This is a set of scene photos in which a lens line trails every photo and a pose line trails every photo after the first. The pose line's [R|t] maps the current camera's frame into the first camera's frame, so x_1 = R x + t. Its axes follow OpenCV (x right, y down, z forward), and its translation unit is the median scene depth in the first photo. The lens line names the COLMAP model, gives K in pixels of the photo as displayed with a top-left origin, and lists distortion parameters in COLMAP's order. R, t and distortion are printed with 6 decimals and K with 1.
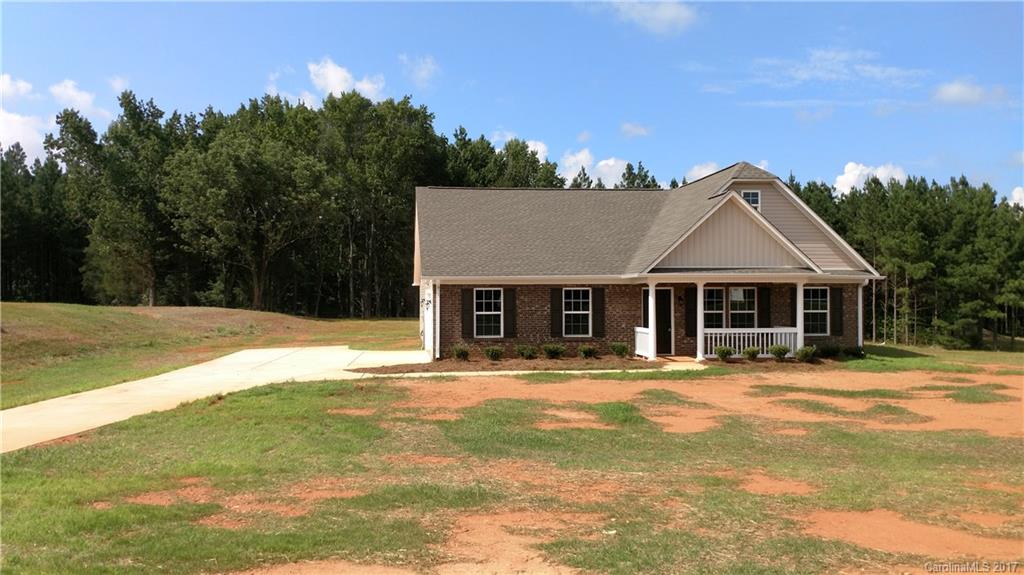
lens RADIAL K [[842.8, 0, 488.7], [0, 842.8, 295.3], [0, 0, 1]] dist [0.169126, -0.420566]
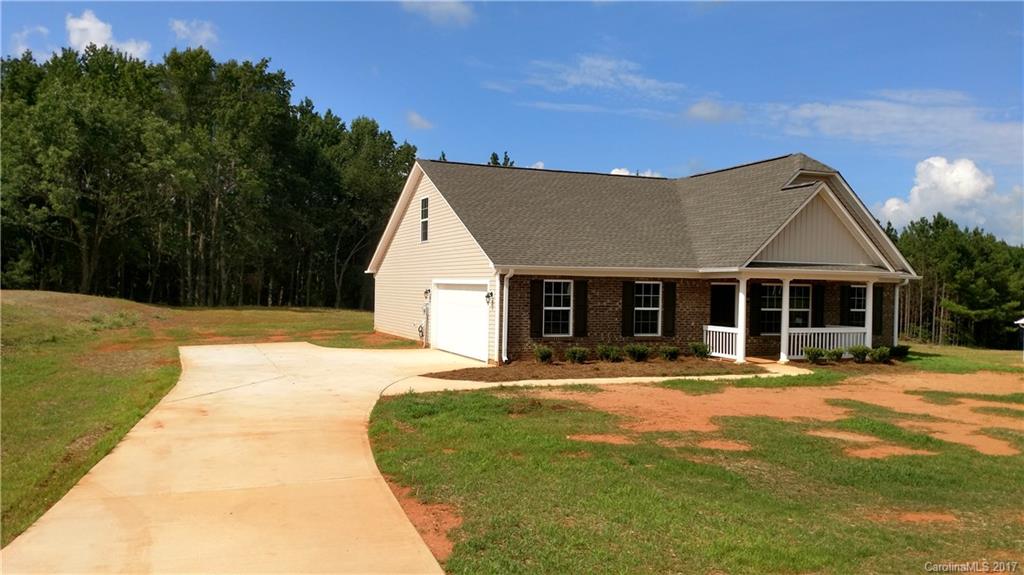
lens RADIAL K [[842.8, 0, 488.7], [0, 842.8, 295.3], [0, 0, 1]] dist [0.169126, -0.420566]
pose [[0.960325, 0.017045, 0.278363, -0.321994], [-0.020835, 0.999726, 0.010664, -0.000308], [-0.278105, -0.016040, 0.960417, 0.185520]]
